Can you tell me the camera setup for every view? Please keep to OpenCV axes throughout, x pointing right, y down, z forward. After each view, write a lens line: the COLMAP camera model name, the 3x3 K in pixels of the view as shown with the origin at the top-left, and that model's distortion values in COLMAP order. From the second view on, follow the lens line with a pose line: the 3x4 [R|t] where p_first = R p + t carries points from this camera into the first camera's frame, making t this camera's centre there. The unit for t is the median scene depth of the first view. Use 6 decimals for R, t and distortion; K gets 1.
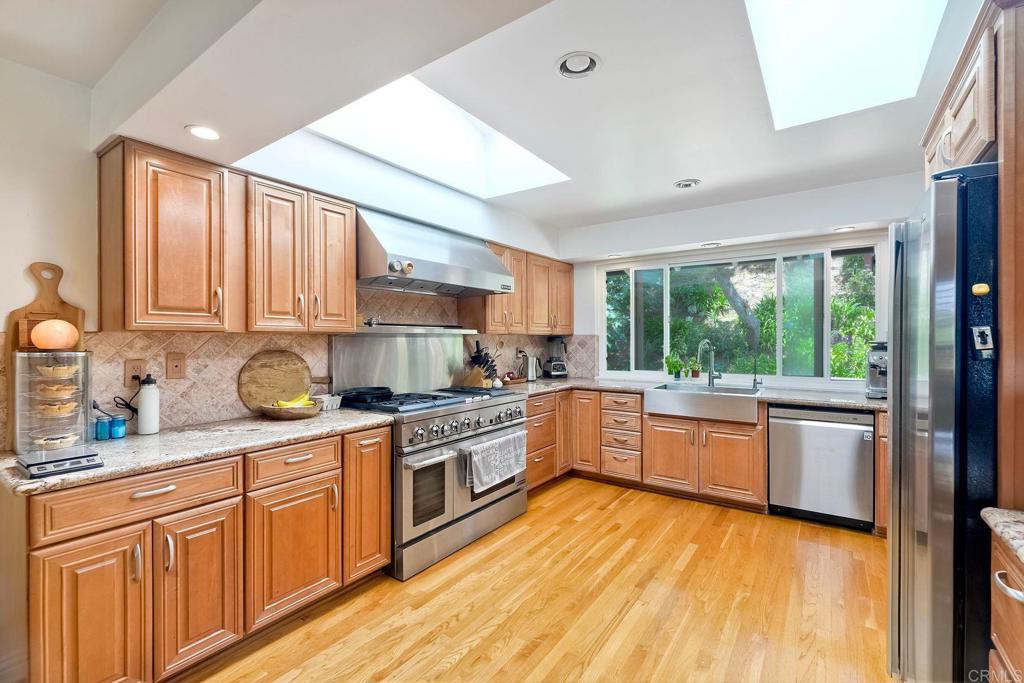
lens RADIAL K [[452.3, 0, 513.1], [0, 452.3, 339.0], [0, 0, 1]] dist [-0.000671, 0.000890]
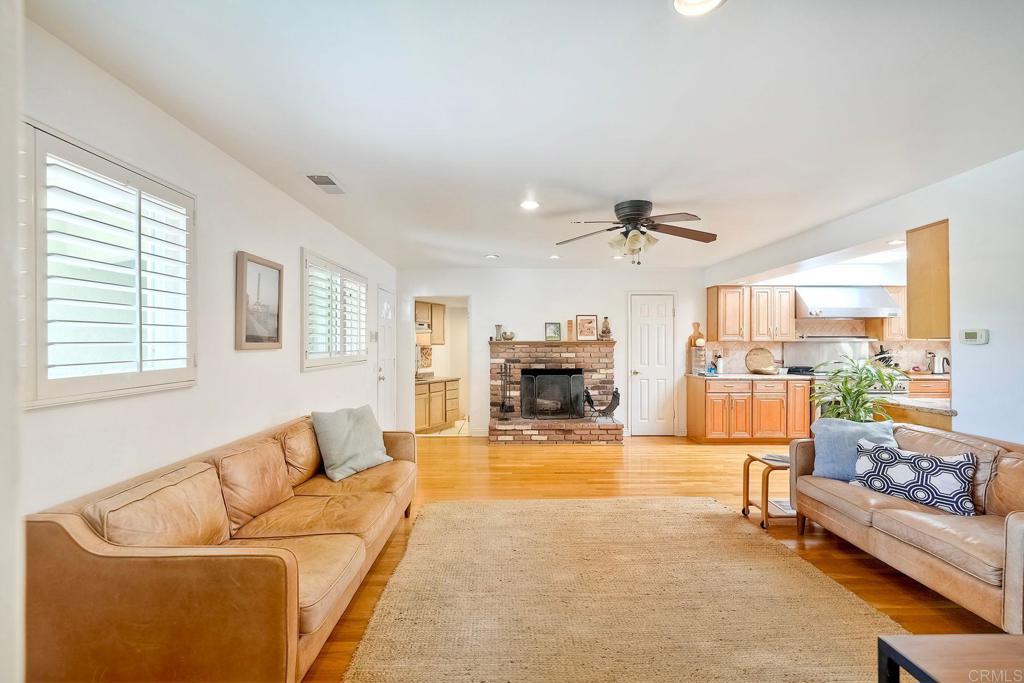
lens RADIAL K [[452.3, 0, 511.8], [0, 452.3, 345.7], [0, 0, 1]] dist [-0.000671, 0.000890]
pose [[0.591701, 0.006722, -0.806130, 0.668322], [-0.002902, 0.999977, 0.006208, -0.001626], [0.806152, -0.001334, 0.591706, -1.552754]]
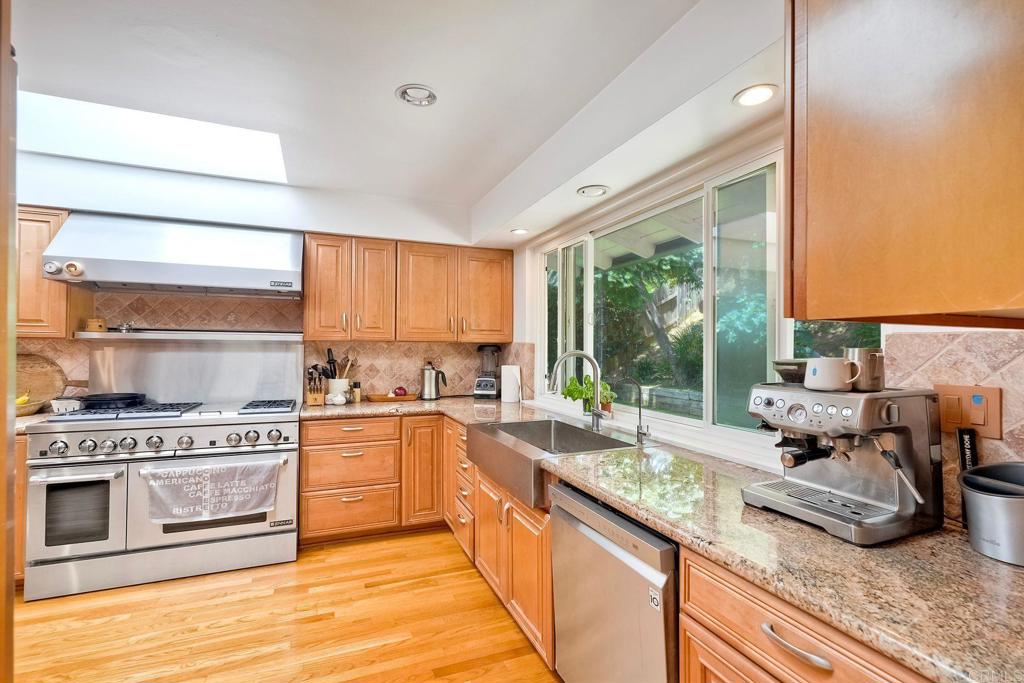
lens RADIAL K [[452.3, 0, 509.9], [0, 452.3, 345.5], [0, 0, 1]] dist [-0.000671, 0.000890]
pose [[0.840884, 0.004156, -0.541200, 1.012433], [-0.009161, 0.999937, -0.006554, 0.000642], [0.541138, 0.010469, 0.840868, 0.682888]]
